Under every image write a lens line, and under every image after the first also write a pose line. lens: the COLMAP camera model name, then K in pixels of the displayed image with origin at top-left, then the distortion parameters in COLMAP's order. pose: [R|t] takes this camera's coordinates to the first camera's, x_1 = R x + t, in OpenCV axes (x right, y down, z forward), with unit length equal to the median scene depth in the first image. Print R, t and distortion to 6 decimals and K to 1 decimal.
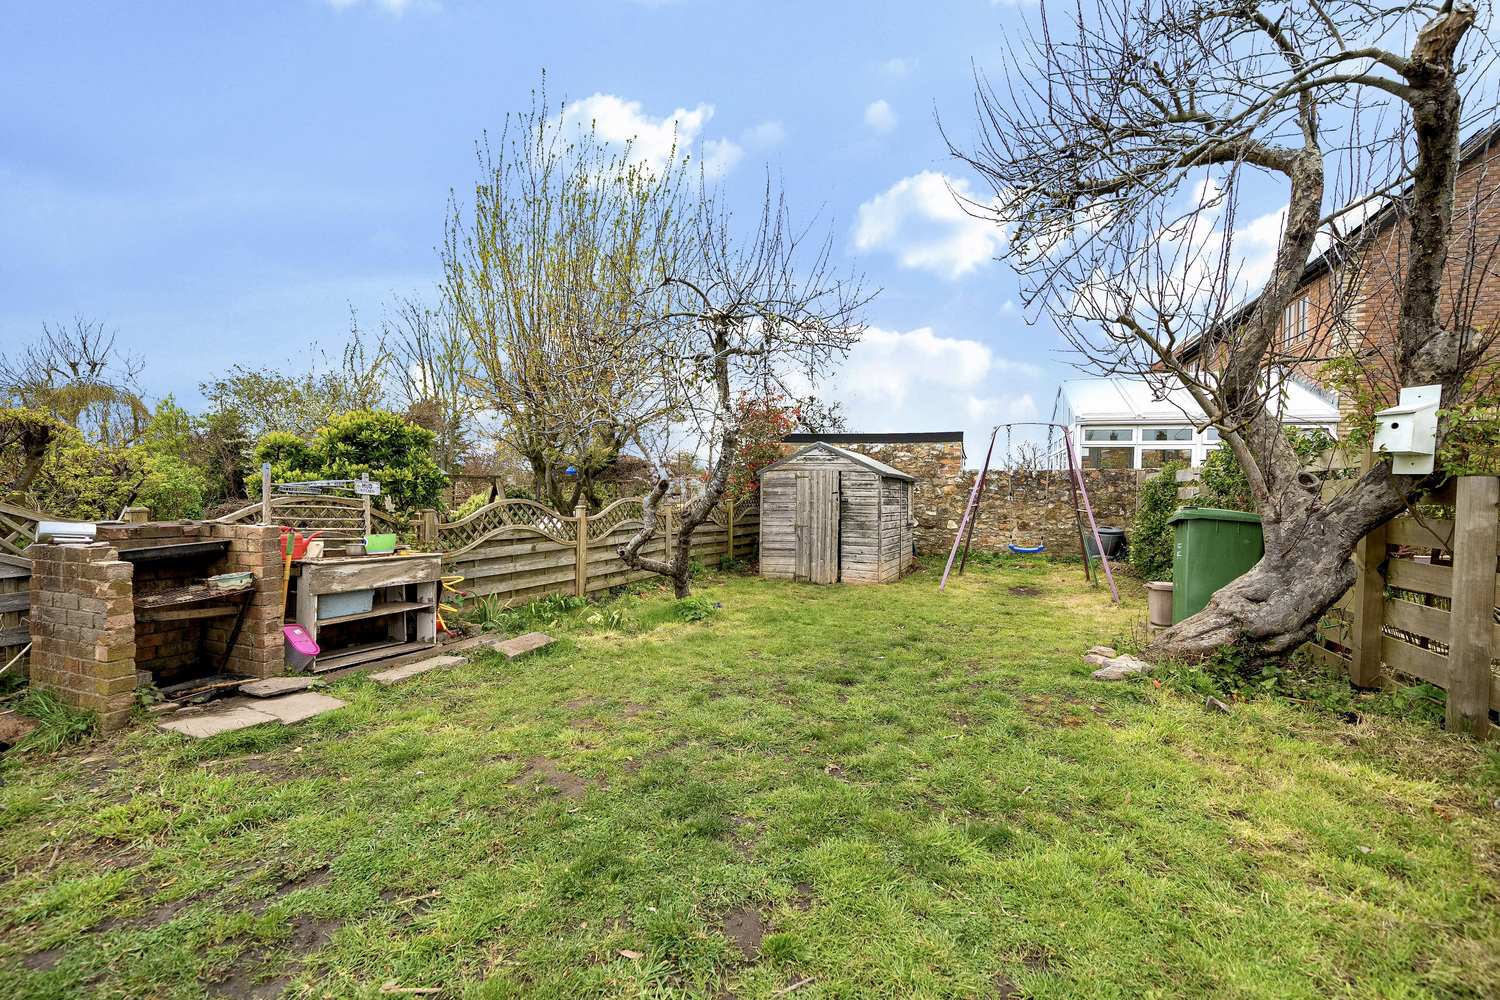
lens RADIAL K [[618.4, 0, 756.5], [0, 618.4, 509.7], [0, 0, 1]] dist [0.000609, 0.000040]
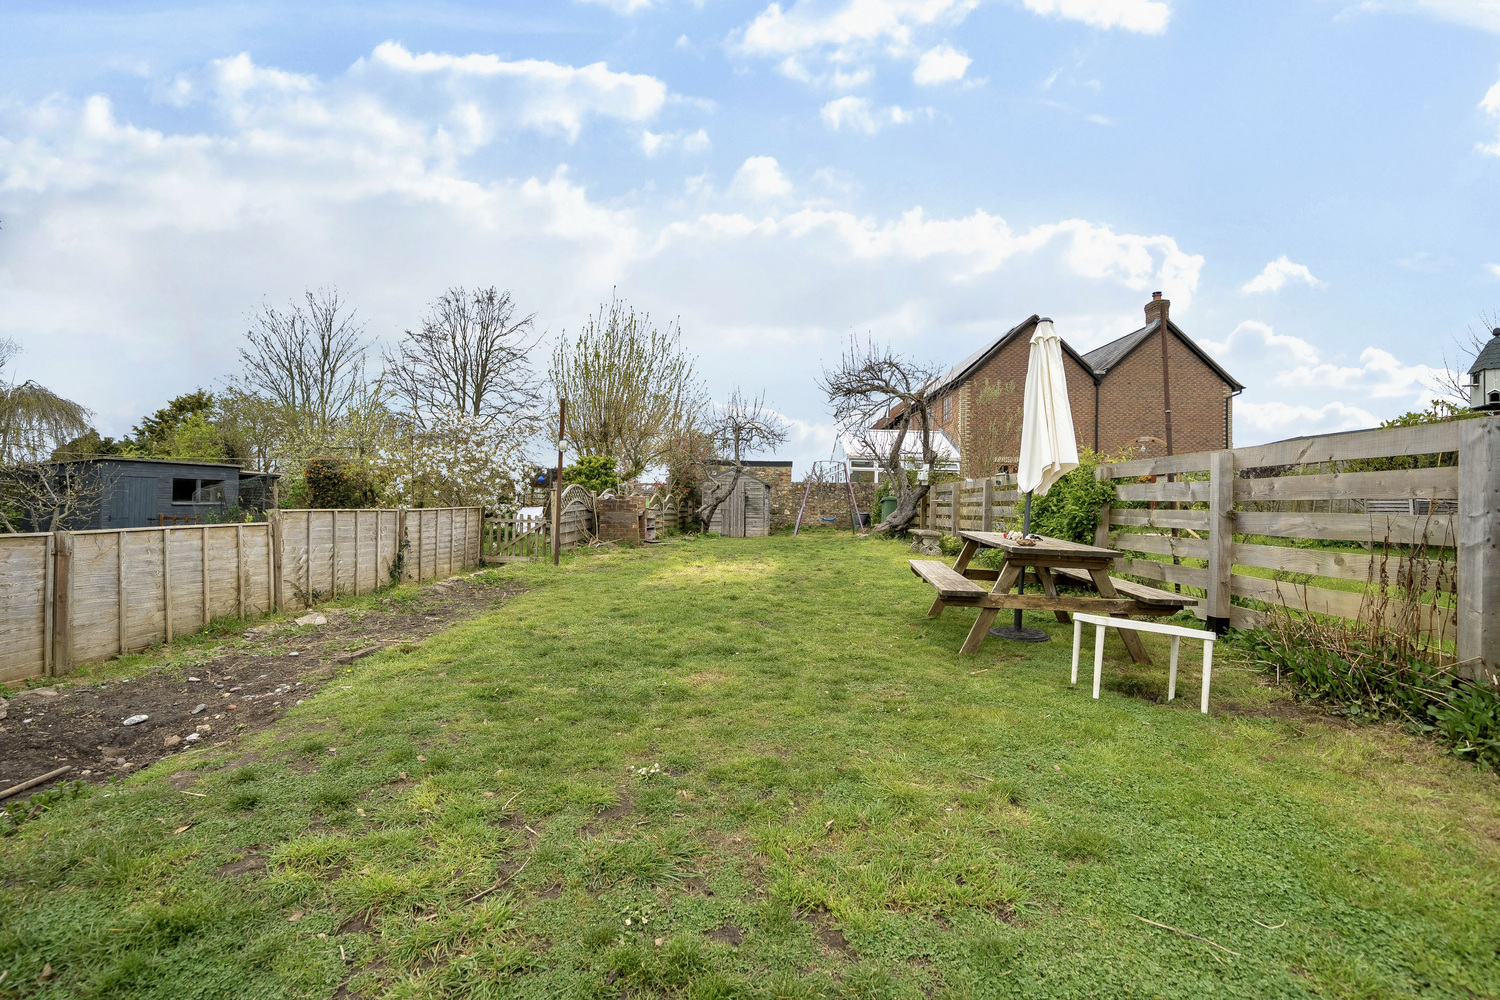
lens RADIAL K [[641.1, 0, 762.1], [0, 641.1, 494.7], [0, 0, 1]] dist [0.000418, 0.000325]
pose [[0.936890, 0.006314, 0.349566, -0.545693], [0.008059, 0.999181, -0.039647, 0.063008], [-0.349530, 0.039962, 0.936072, -0.983118]]
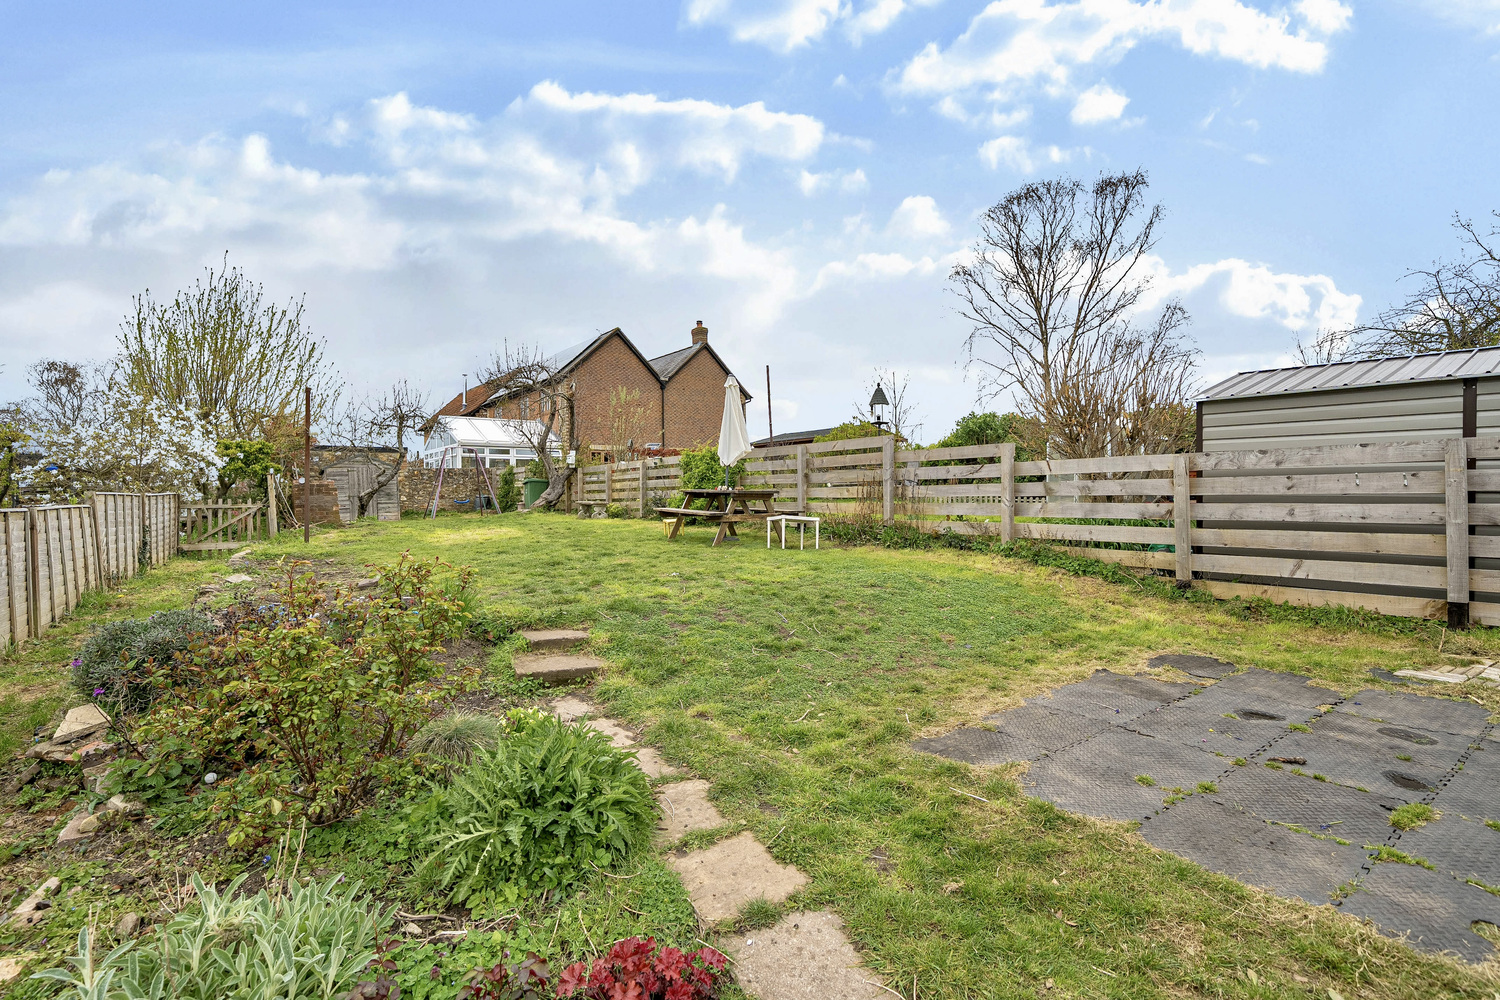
lens RADIAL K [[641.1, 0, 762.1], [0, 641.1, 494.7], [0, 0, 1]] dist [0.000418, 0.000325]
pose [[0.501923, -0.031262, 0.864347, -1.025767], [0.056833, 0.998379, 0.003107, 0.089501], [-0.863043, 0.047564, 0.502886, -1.125990]]
